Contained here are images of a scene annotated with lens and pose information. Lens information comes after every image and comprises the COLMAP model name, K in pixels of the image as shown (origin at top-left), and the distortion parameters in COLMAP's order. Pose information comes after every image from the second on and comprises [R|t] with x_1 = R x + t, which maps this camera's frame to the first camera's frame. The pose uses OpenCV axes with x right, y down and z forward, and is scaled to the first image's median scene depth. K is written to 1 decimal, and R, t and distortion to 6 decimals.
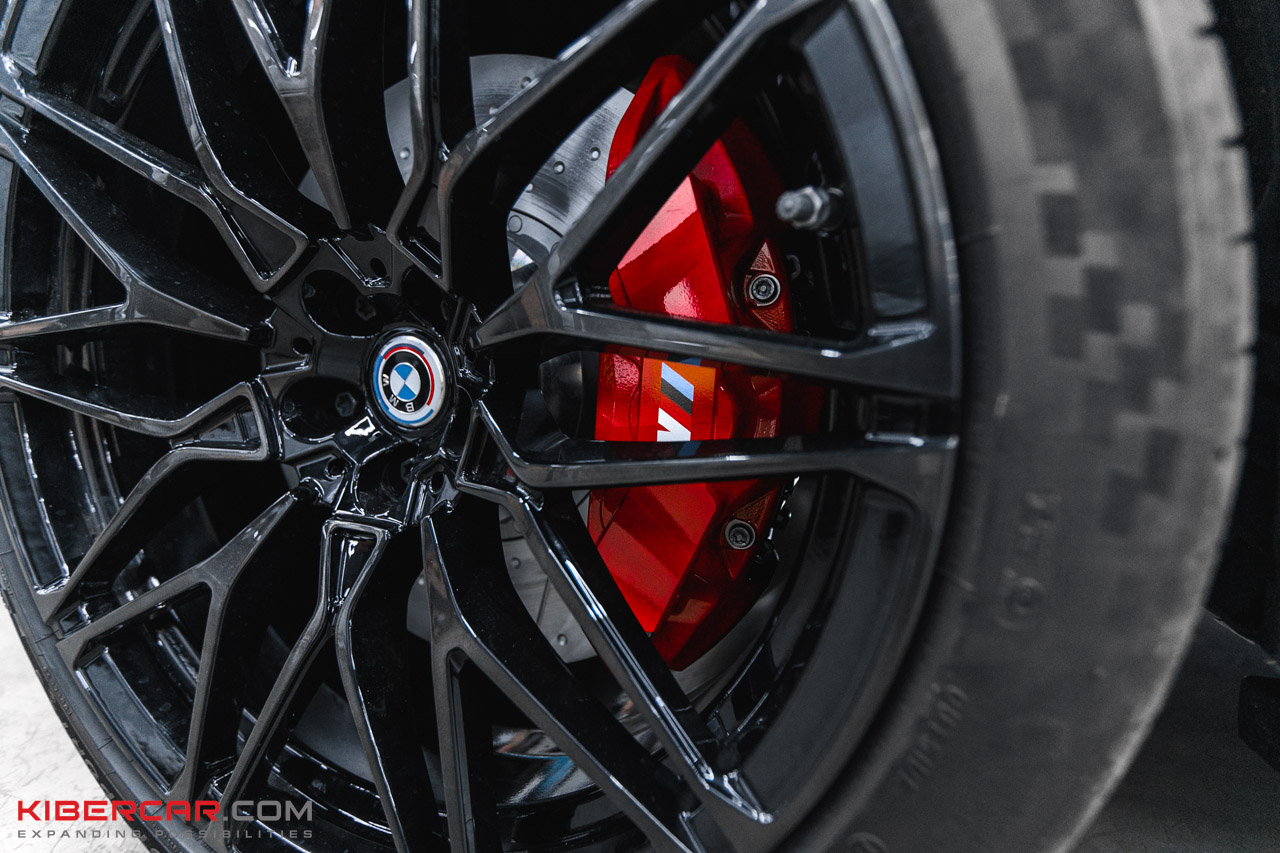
lens RADIAL K [[634.5, 0, 640.0], [0, 634.5, 426.5], [0, 0, 1]] dist [0.000255, -0.000141]
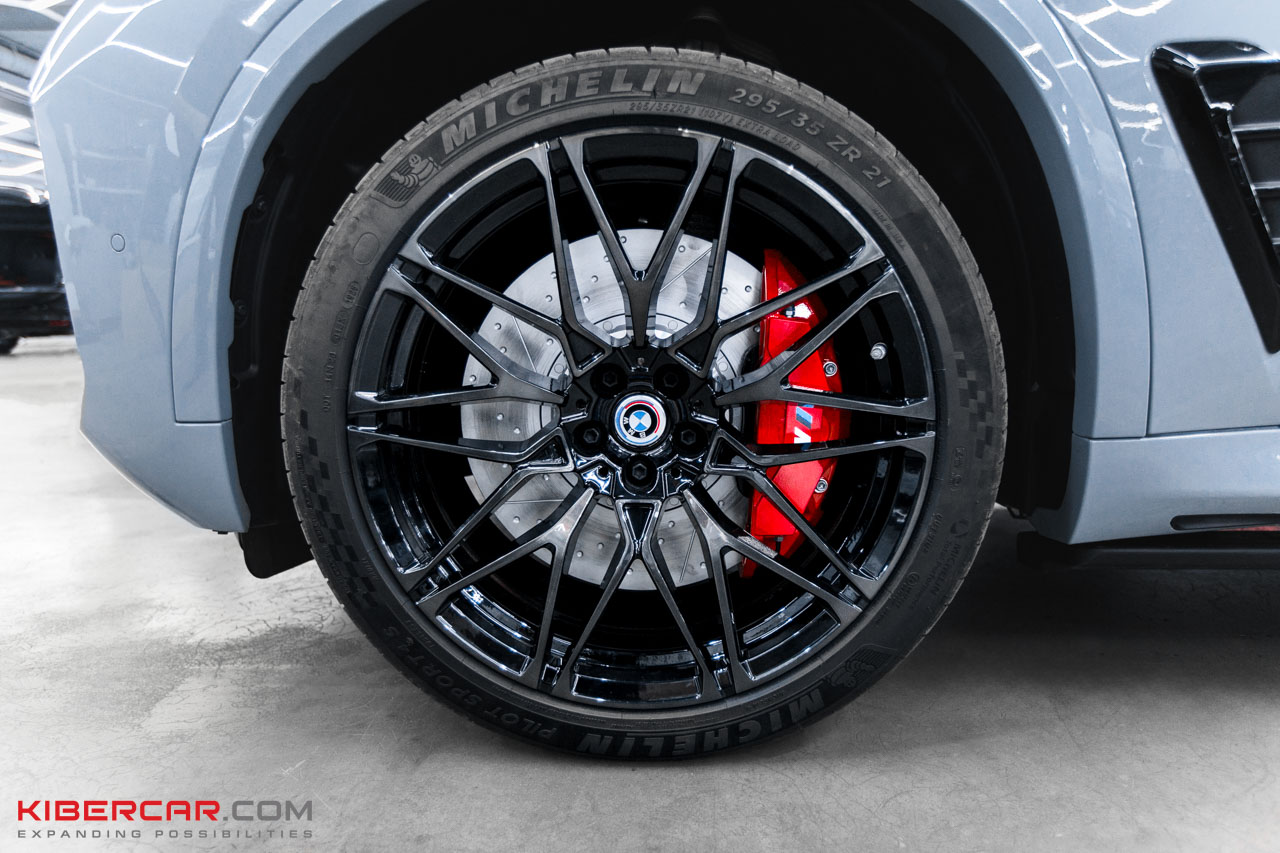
lens RADIAL K [[815.8, 0, 640.0], [0, 815.8, 426.5], [0, 0, 1]] dist [-0.001395, 0.000114]
pose [[0.946832, -0.056688, 0.316694, -1.511549], [0.062933, 0.997972, -0.009516, -0.043969], [-0.315512, 0.028940, 0.948480, -1.658111]]
